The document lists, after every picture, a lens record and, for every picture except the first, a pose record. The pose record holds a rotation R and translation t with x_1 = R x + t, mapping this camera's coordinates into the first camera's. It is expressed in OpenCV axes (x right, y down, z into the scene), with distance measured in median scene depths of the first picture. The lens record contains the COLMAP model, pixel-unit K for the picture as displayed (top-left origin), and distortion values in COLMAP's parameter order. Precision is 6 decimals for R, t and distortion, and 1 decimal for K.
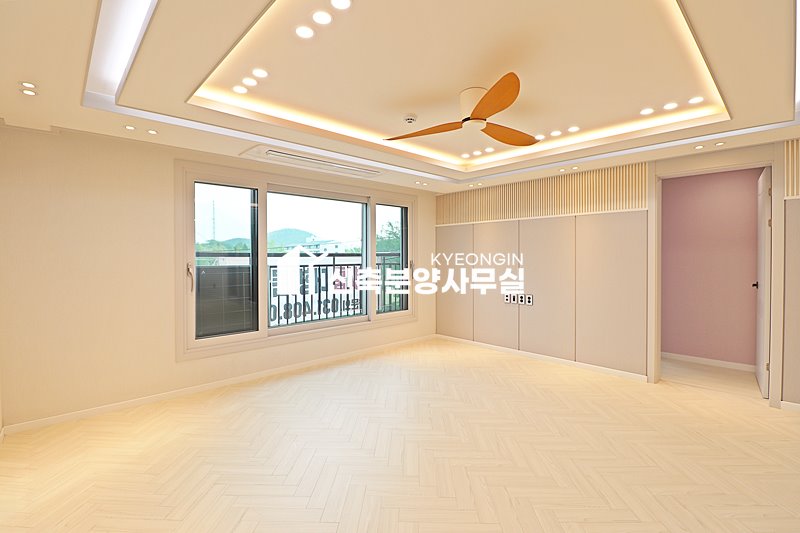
lens RADIAL K [[369.3, 0, 401.3], [0, 369.3, 260.9], [0, 0, 1]] dist [-0.001617, -0.012948]
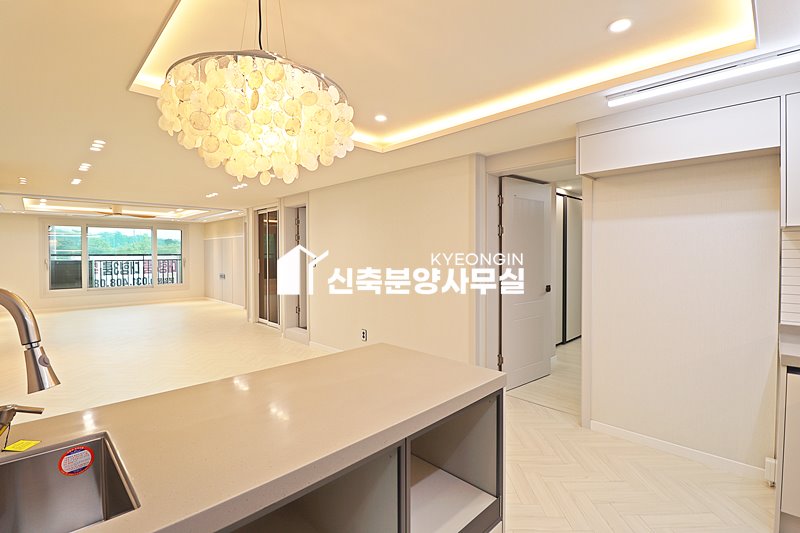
lens RADIAL K [[376.0, 0, 402.4], [0, 376.0, 259.4], [0, 0, 1]] dist [0.000671, -0.013998]
pose [[0.999512, 0.001161, 0.031219, 1.414415], [-0.001130, 0.999999, -0.001005, 0.009340], [-0.031220, 0.000969, 0.999512, -1.279556]]
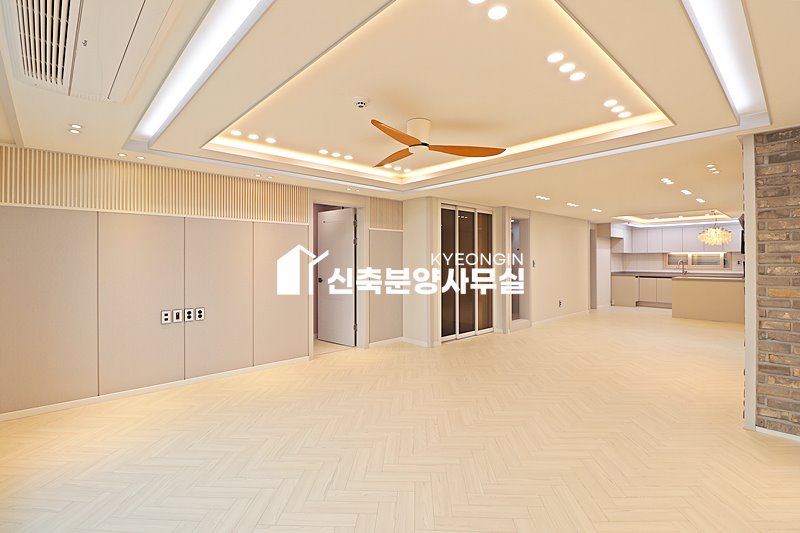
lens RADIAL K [[376.0, 0, 402.4], [0, 376.0, 259.4], [0, 0, 1]] dist [0.000671, -0.013998]
pose [[0.002447, 0.006962, 0.999973, -0.642075], [0.015419, 0.999857, -0.006999, -0.006582], [-0.999878, 0.015436, 0.002339, 0.679722]]
